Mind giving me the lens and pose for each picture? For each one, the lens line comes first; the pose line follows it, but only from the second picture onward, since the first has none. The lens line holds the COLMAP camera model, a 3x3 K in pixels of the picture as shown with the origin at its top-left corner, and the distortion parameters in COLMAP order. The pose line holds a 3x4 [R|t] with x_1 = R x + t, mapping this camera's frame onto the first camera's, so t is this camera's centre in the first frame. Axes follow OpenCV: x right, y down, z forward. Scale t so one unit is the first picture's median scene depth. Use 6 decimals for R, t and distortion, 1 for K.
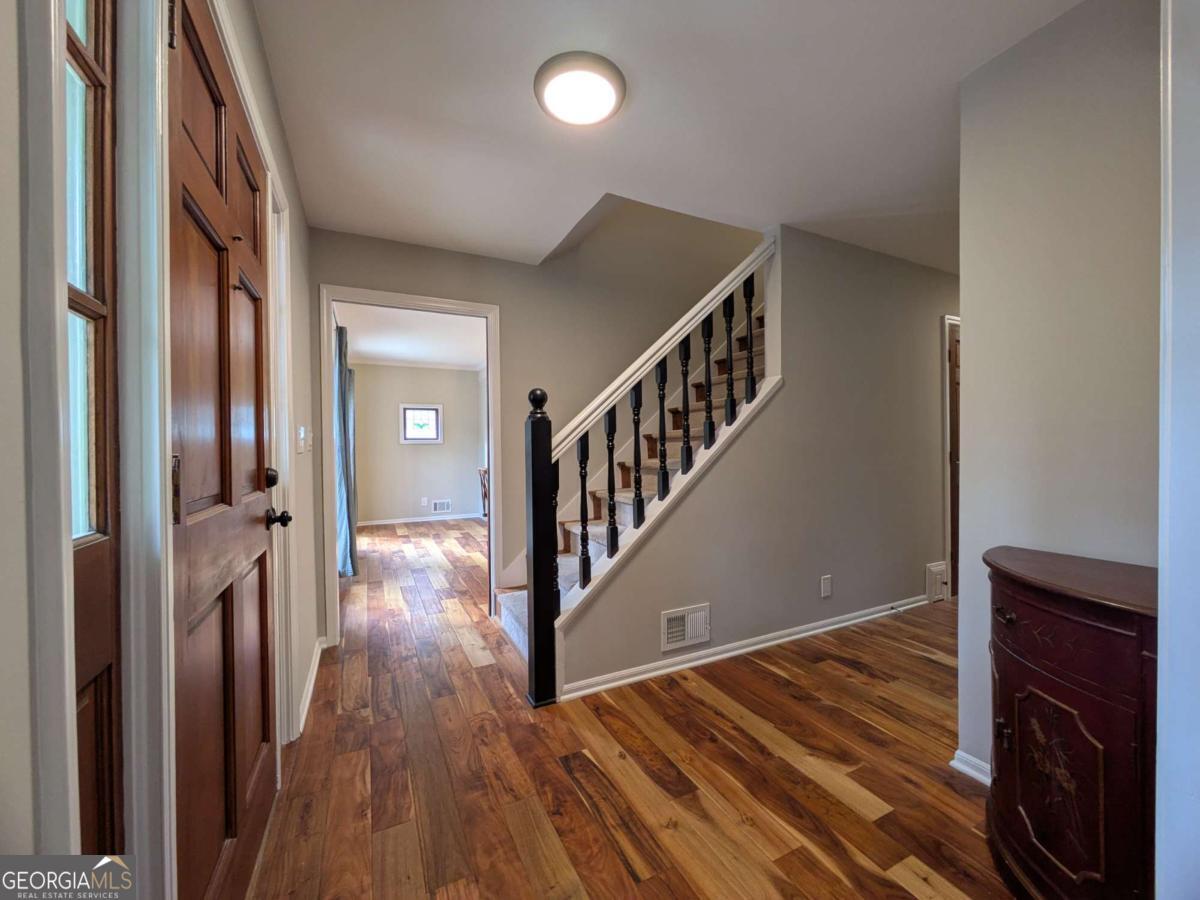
lens RADIAL K [[474.1, 0, 602.4], [0, 474.1, 452.3], [0, 0, 1]] dist [0.000663, -0.000065]
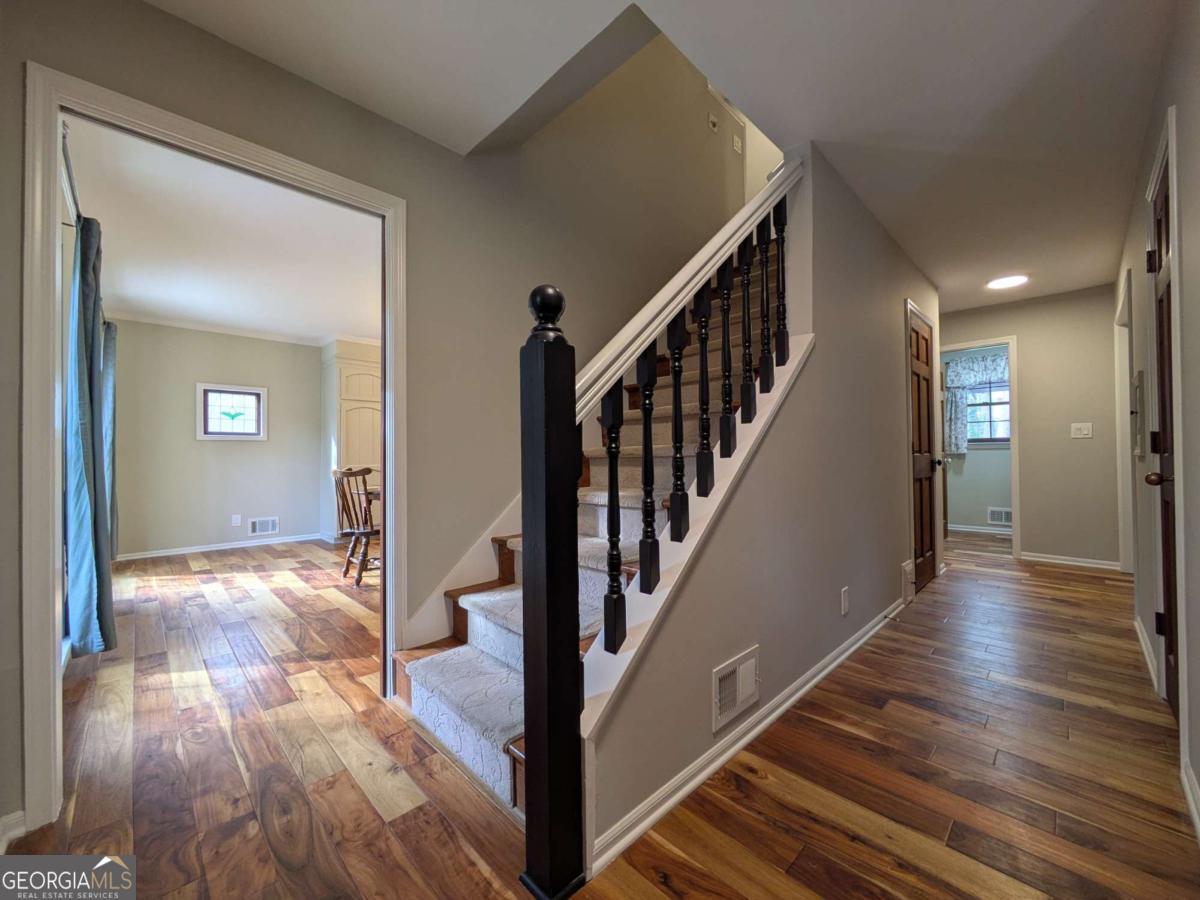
lens RADIAL K [[474.1, 0, 602.4], [0, 474.1, 452.3], [0, 0, 1]] dist [0.000663, -0.000065]
pose [[0.950645, 0.006011, 0.310222, -0.175673], [0.001912, 0.999680, -0.025229, 0.048379], [-0.310274, 0.024577, 0.950329, 0.348646]]
